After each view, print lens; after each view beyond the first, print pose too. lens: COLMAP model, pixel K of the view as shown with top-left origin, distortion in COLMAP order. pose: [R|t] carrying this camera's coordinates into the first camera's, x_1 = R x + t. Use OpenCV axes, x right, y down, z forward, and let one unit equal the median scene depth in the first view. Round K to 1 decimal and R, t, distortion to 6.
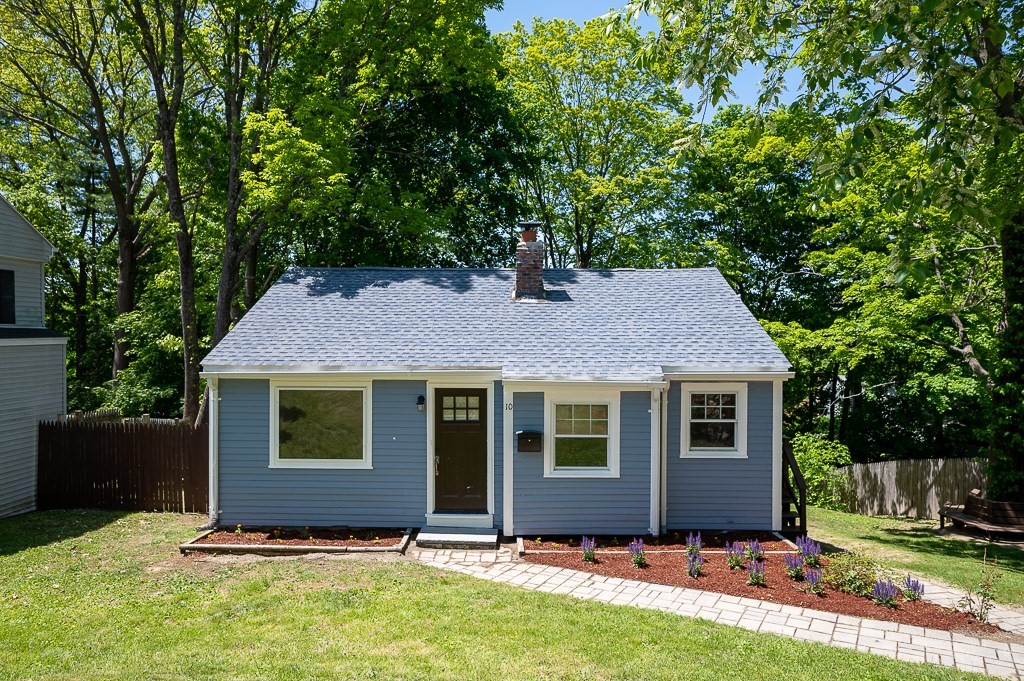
lens RADIAL K [[633.4, 0, 514.5], [0, 633.4, 337.1], [0, 0, 1]] dist [0.000593, 0.000544]
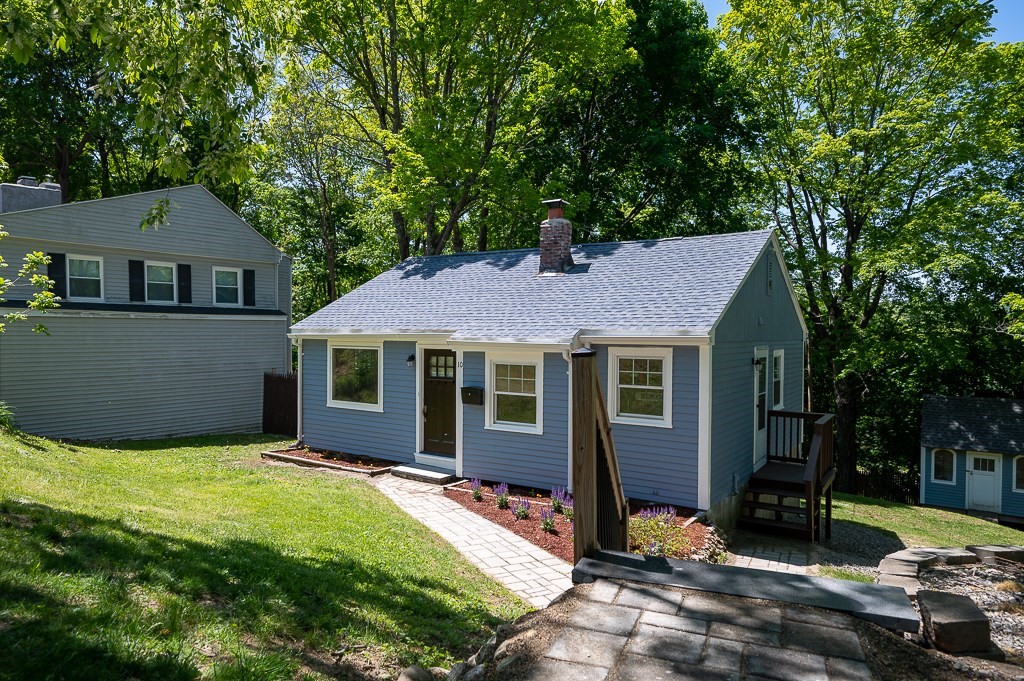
lens RADIAL K [[662.3, 0, 512.0], [0, 662.3, 340.5], [0, 0, 1]] dist [-0.002001, -0.000683]
pose [[0.837632, 0.009973, -0.546144, 0.719604], [-0.007360, 0.999949, 0.006972, 0.057202], [0.546185, -0.001820, 0.837662, 0.048314]]
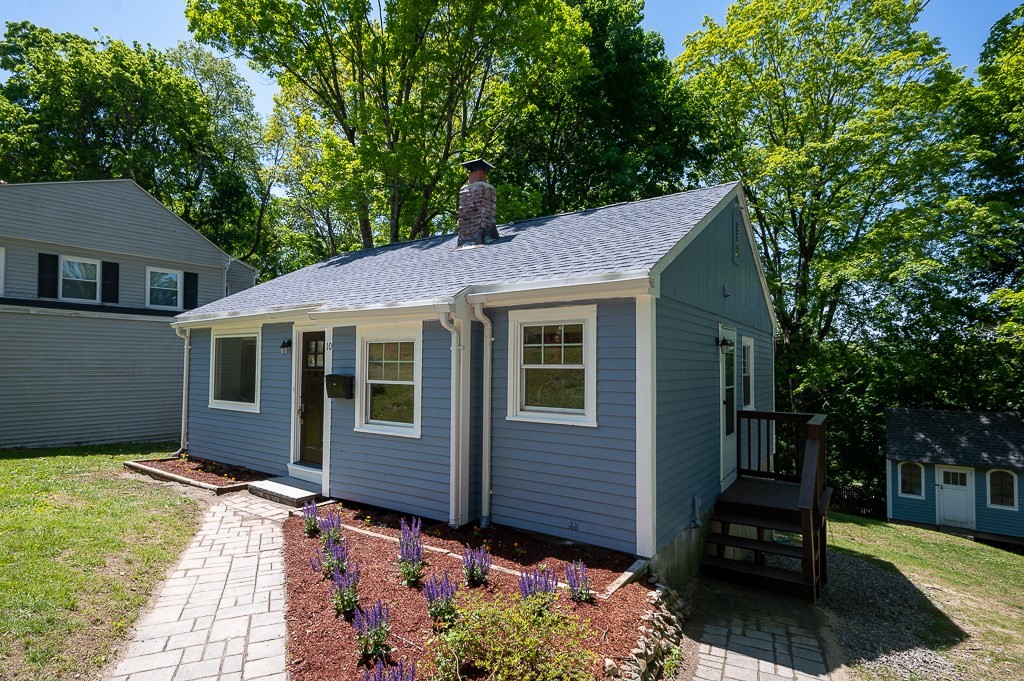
lens RADIAL K [[526.4, 0, 507.6], [0, 526.4, 347.6], [0, 0, 1]] dist [0.001262, -0.001042]
pose [[0.827160, -0.016038, -0.561738, 0.596965], [-0.008856, 0.999097, -0.041566, 0.139030], [0.561897, 0.039356, 0.826271, 0.538405]]
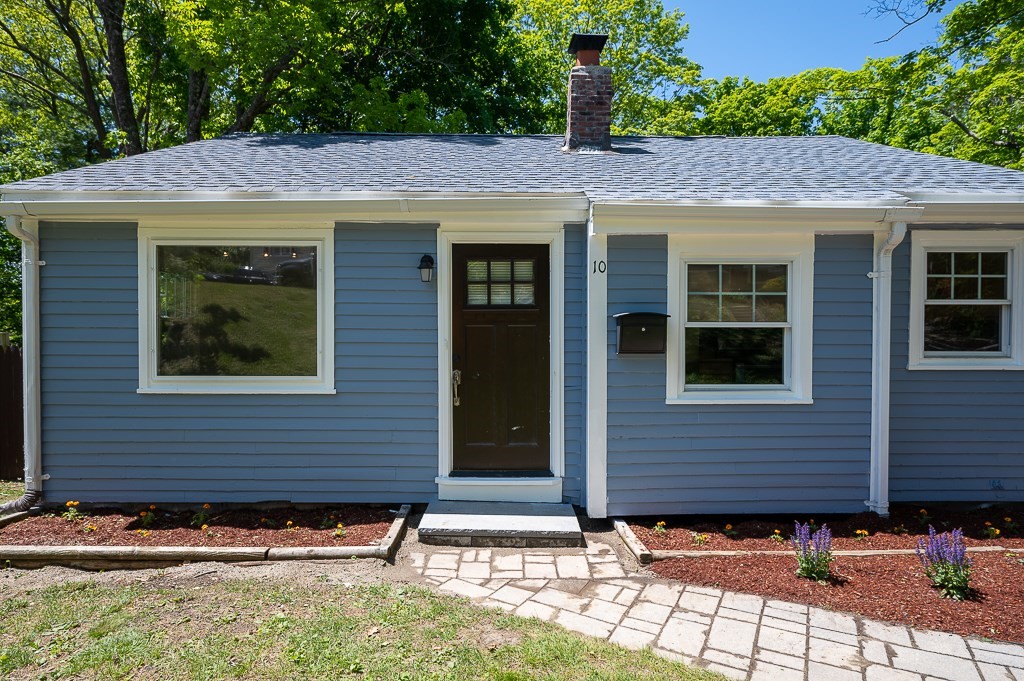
lens RADIAL K [[527.2, 0, 512.0], [0, 527.2, 340.5], [0, 0, 1]] dist [0.001227, 0.000365]
pose [[0.999697, -0.002100, 0.024539, -0.089620], [0.001962, 0.999982, 0.005629, 0.166159], [-0.024550, -0.005579, 0.999683, 0.571388]]
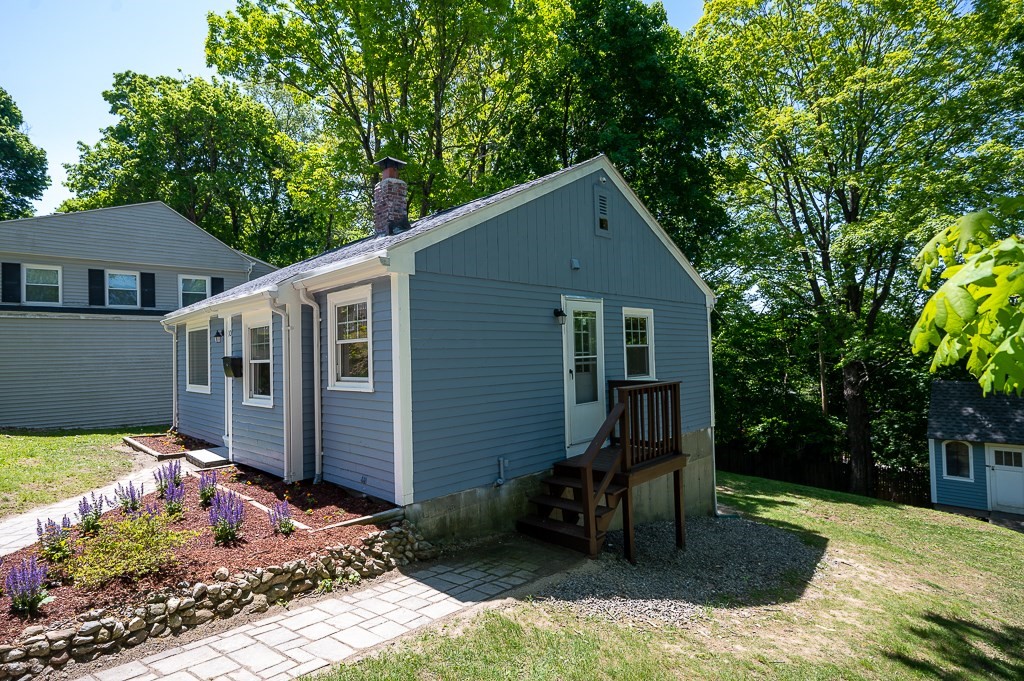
lens RADIAL K [[527.2, 0, 512.0], [0, 527.2, 340.5], [0, 0, 1]] dist [0.001227, 0.000365]
pose [[0.715171, -0.042481, -0.697657, 0.900959], [0.024183, 0.999058, -0.036043, 0.162328], [0.698531, 0.008906, 0.715525, 0.707840]]
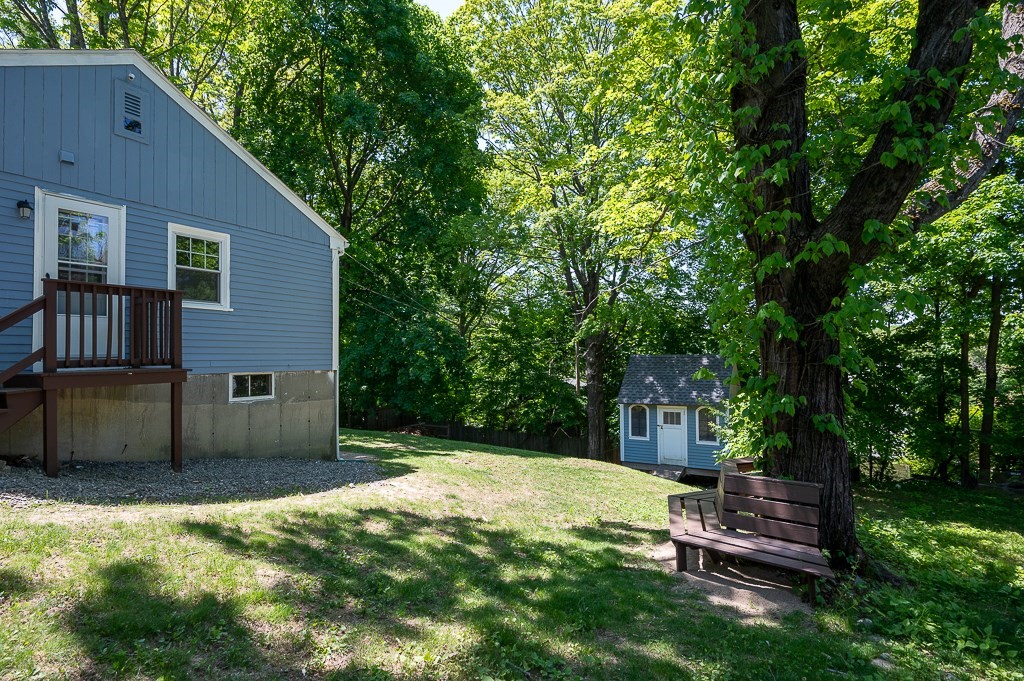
lens RADIAL K [[527.2, 0, 512.0], [0, 527.2, 340.5], [0, 0, 1]] dist [0.001227, 0.000365]
pose [[0.873654, -0.030192, -0.485610, 1.264417], [0.011154, 0.999053, -0.042046, 0.297747], [0.486420, 0.031317, 0.873164, 1.008929]]
